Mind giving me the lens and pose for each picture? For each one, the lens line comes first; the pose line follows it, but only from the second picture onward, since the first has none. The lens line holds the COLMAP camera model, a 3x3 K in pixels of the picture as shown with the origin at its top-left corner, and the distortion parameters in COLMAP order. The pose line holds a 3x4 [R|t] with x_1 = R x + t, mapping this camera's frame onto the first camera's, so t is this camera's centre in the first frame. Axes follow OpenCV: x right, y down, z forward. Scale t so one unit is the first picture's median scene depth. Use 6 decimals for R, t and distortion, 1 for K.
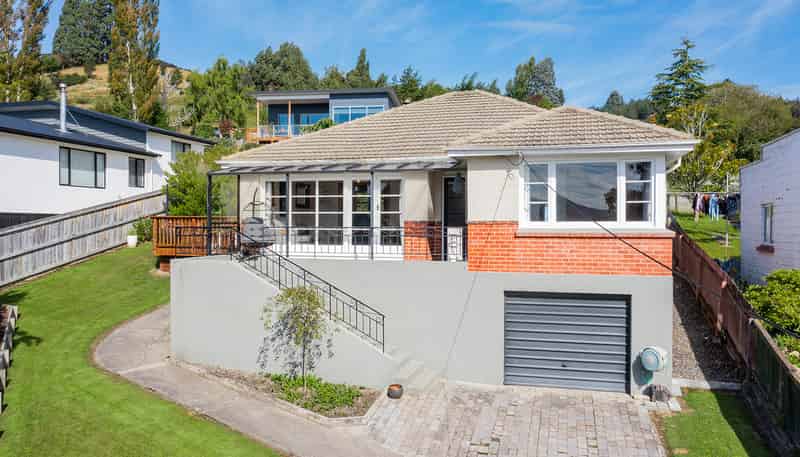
lens RADIAL K [[636.4, 0, 400.0], [0, 636.4, 228.5], [0, 0, 1]] dist [-0.004815, 0.006545]
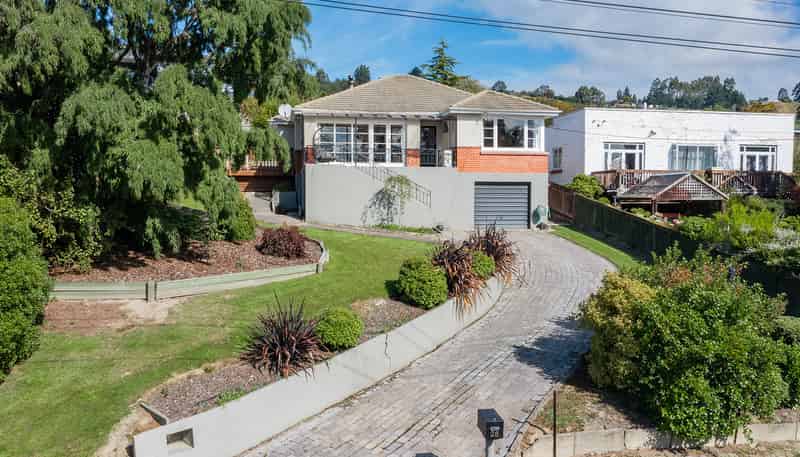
lens RADIAL K [[636.4, 0, 400.0], [0, 636.4, 228.5], [0, 0, 1]] dist [-0.004815, 0.006545]
pose [[0.895277, -0.025505, 0.444780, -0.918358], [0.007029, 0.999044, 0.043139, 0.153480], [-0.445455, -0.035495, 0.894600, -0.674166]]
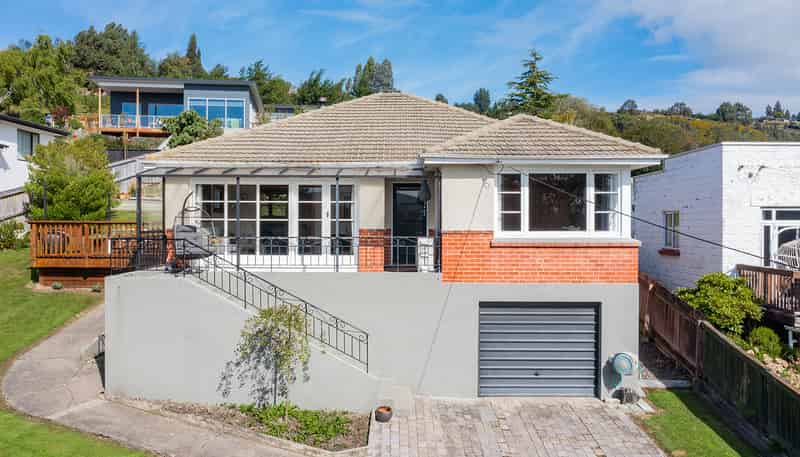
lens RADIAL K [[636.4, 0, 400.0], [0, 636.4, 228.5], [0, 0, 1]] dist [-0.004815, 0.006545]
pose [[0.964552, -0.003309, 0.263872, -0.208861], [0.001780, 0.999980, 0.006036, -0.020868], [-0.263887, -0.005352, 0.964539, 0.082491]]
